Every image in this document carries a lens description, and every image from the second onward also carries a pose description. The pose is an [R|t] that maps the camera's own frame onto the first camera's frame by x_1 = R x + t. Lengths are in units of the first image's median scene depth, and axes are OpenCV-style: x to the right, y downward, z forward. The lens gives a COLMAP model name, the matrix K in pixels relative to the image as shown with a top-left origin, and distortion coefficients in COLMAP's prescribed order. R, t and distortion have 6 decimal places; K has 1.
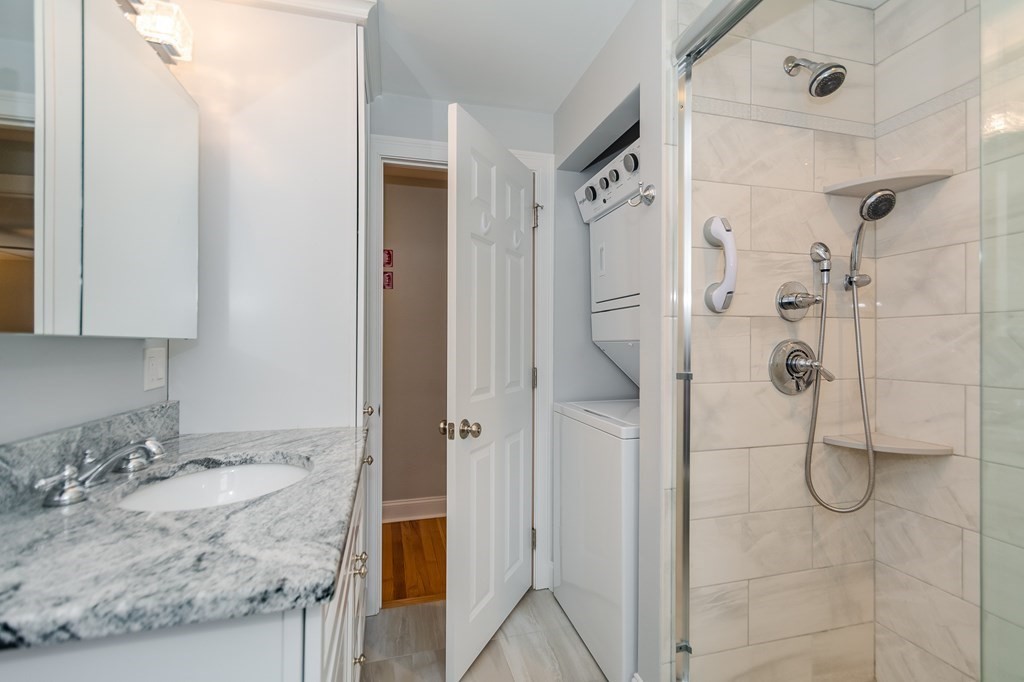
lens RADIAL K [[457.5, 0, 510.7], [0, 457.5, 357.4], [0, 0, 1]] dist [0.003321, 0.000604]
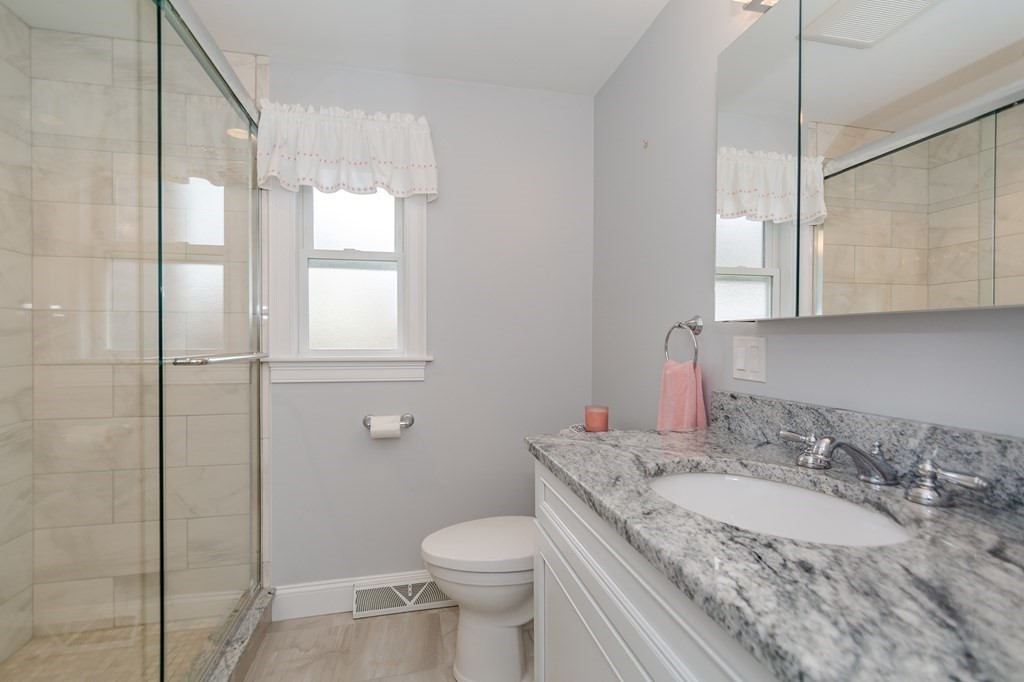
lens RADIAL K [[457.5, 0, 510.7], [0, 457.5, 357.4], [0, 0, 1]] dist [0.003321, 0.000604]
pose [[-0.999188, 0.004613, 0.040031, -0.269148], [0.007529, 0.997305, 0.072984, -0.034900], [-0.039587, 0.073226, -0.996529, 2.068605]]
